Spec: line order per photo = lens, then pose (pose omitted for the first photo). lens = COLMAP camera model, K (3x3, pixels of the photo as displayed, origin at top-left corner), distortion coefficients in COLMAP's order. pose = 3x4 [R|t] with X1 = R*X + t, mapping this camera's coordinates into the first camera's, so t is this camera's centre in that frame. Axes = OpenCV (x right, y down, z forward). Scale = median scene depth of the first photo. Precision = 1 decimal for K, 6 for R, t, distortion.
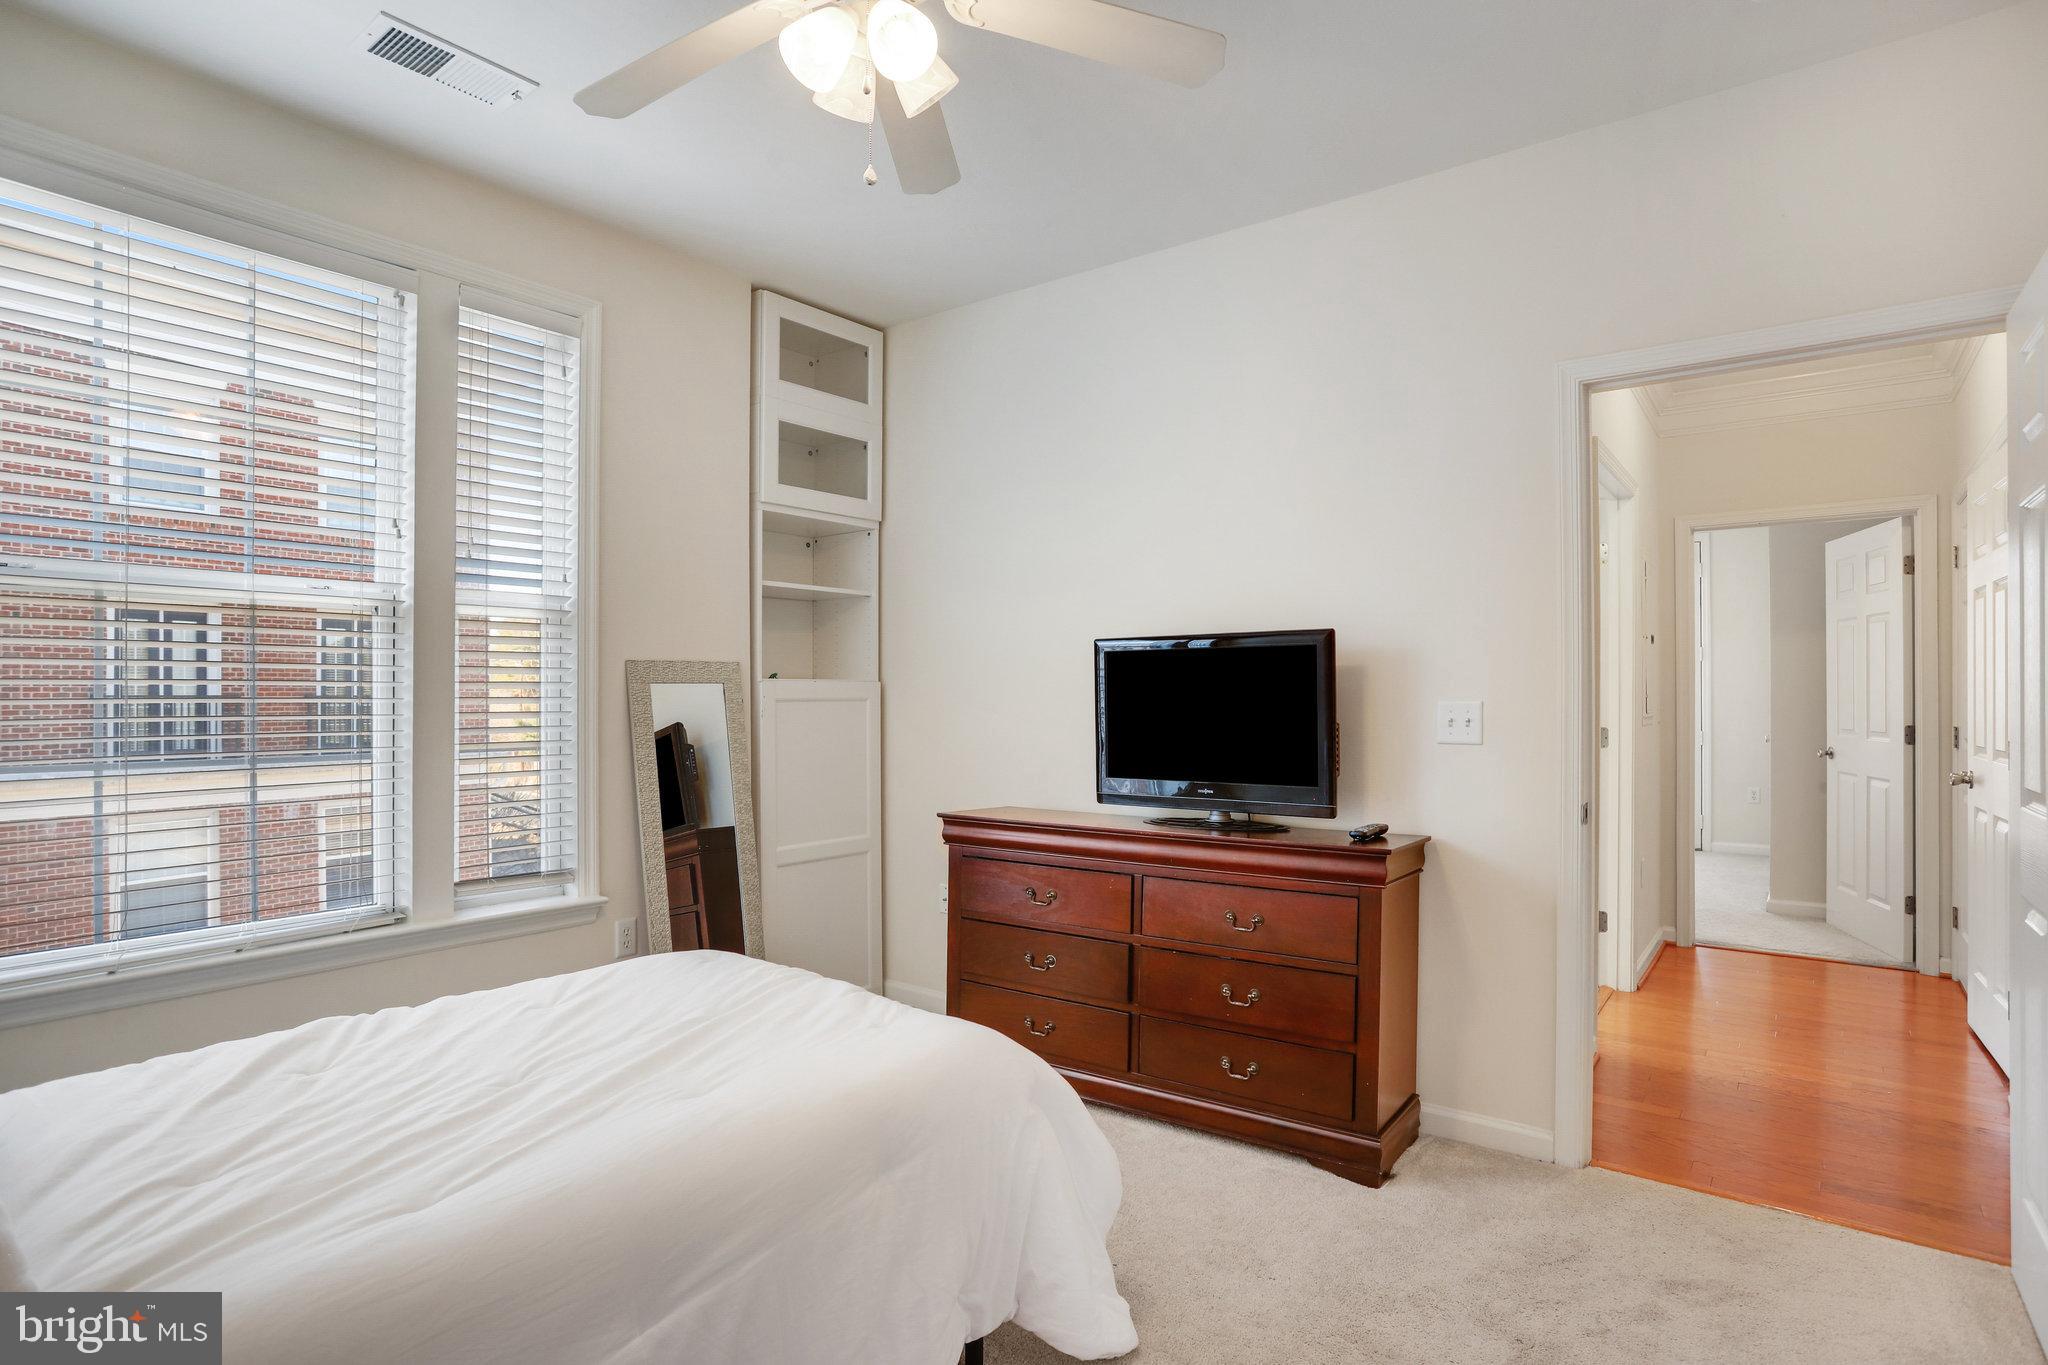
lens RADIAL K [[1034.3, 0, 1029.6], [0, 1034.3, 683.0], [0, 0, 1]] dist [-0.059866, 0.030469]
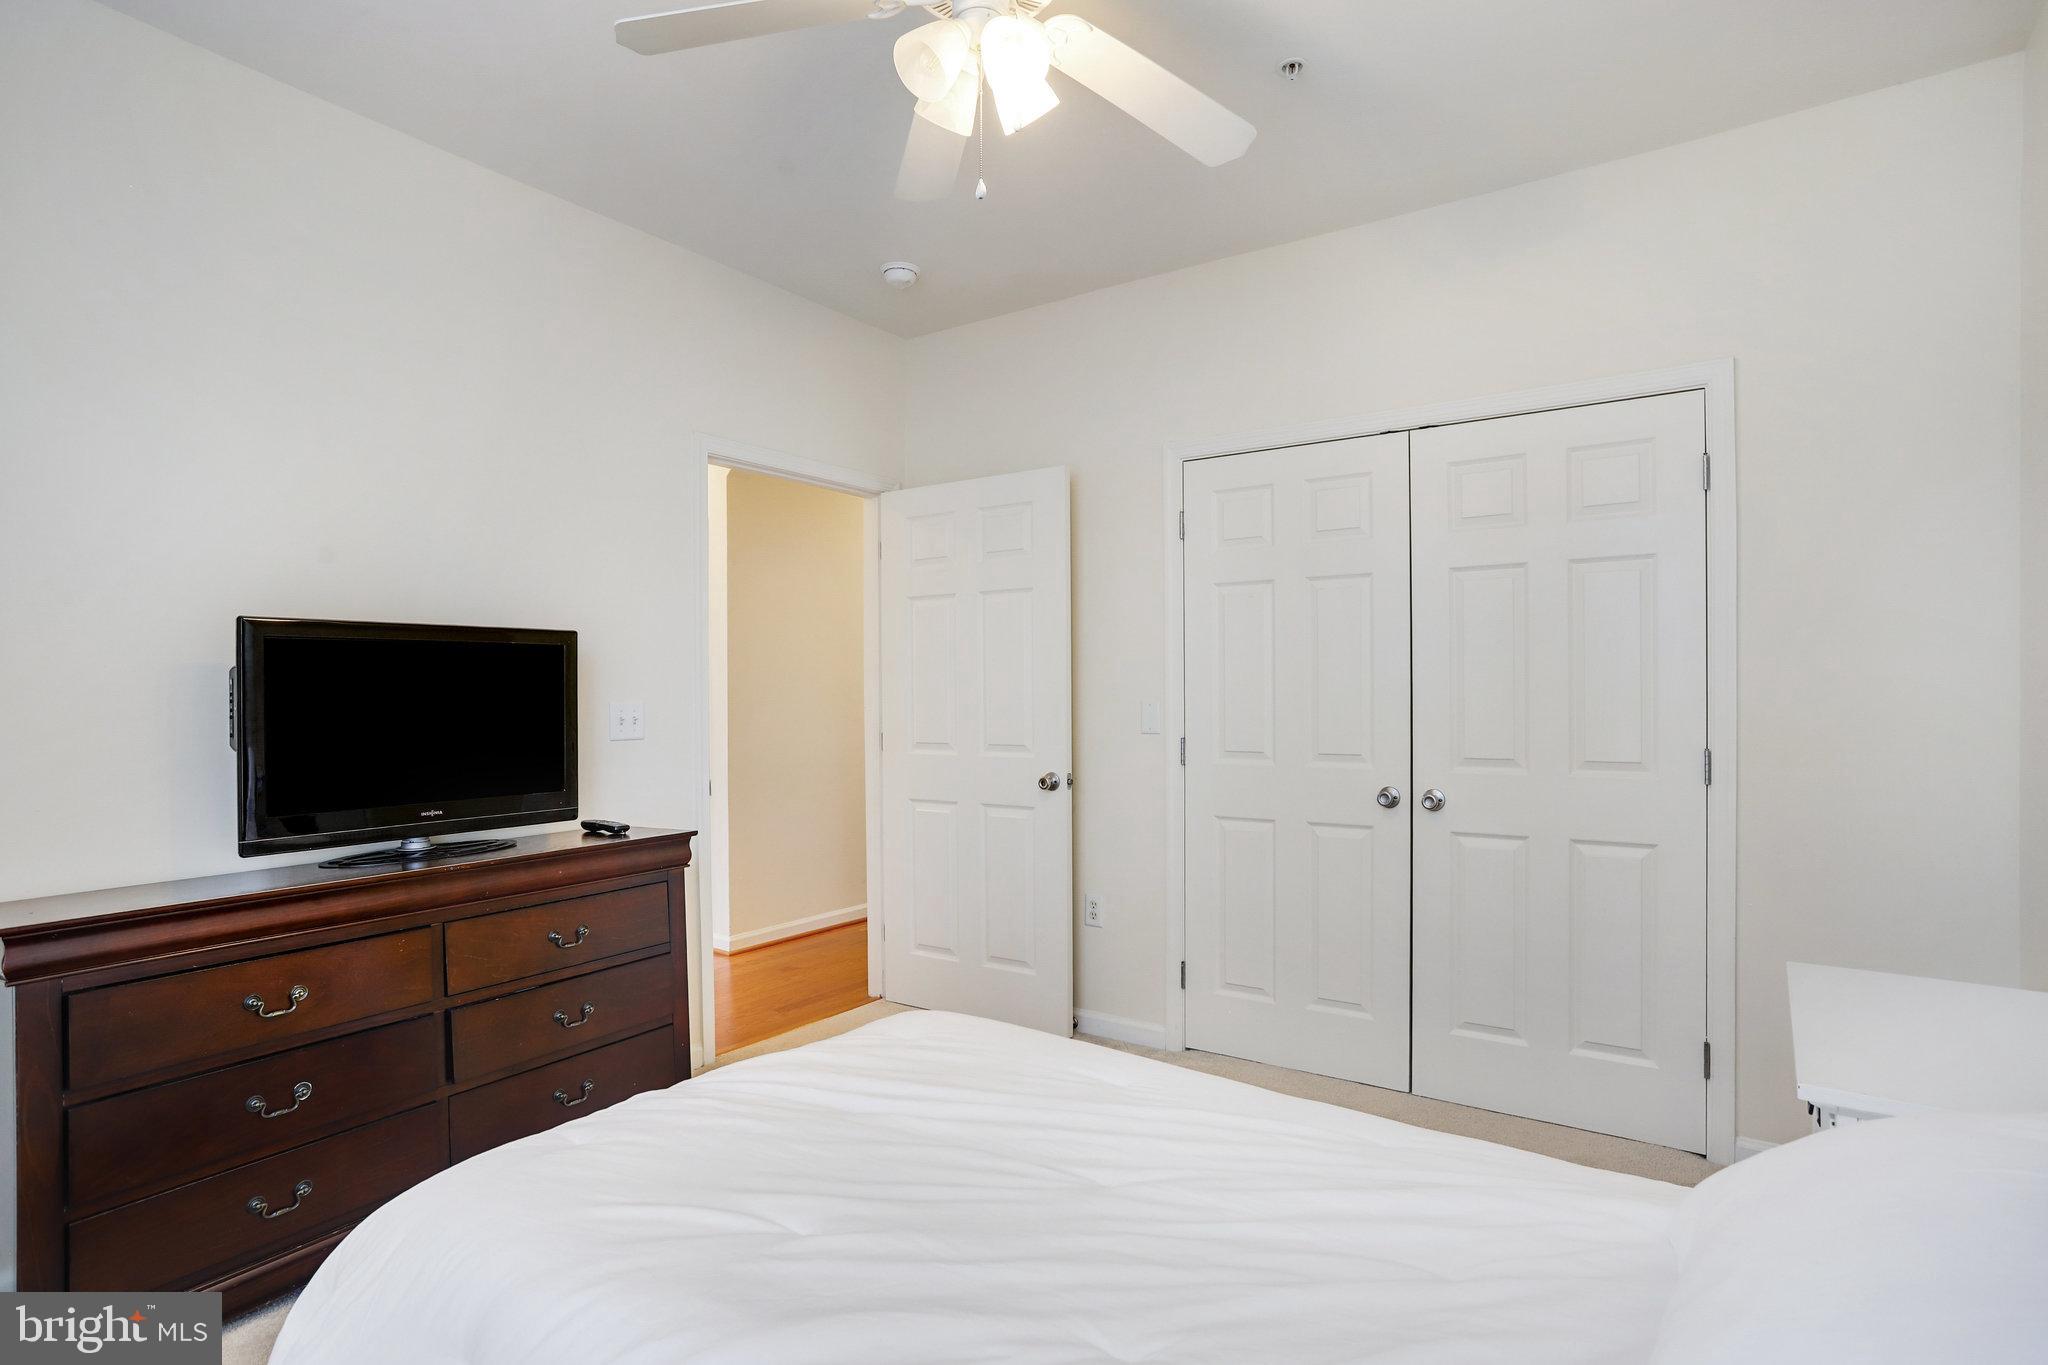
lens RADIAL K [[1034.3, 0, 1029.6], [0, 1034.3, 683.0], [0, 0, 1]] dist [-0.059866, 0.030469]
pose [[-0.053151, 0.011473, 0.998521, -0.720599], [-0.002590, 0.999929, -0.011627, 0.008599], [-0.998583, -0.003204, -0.053118, 0.601109]]
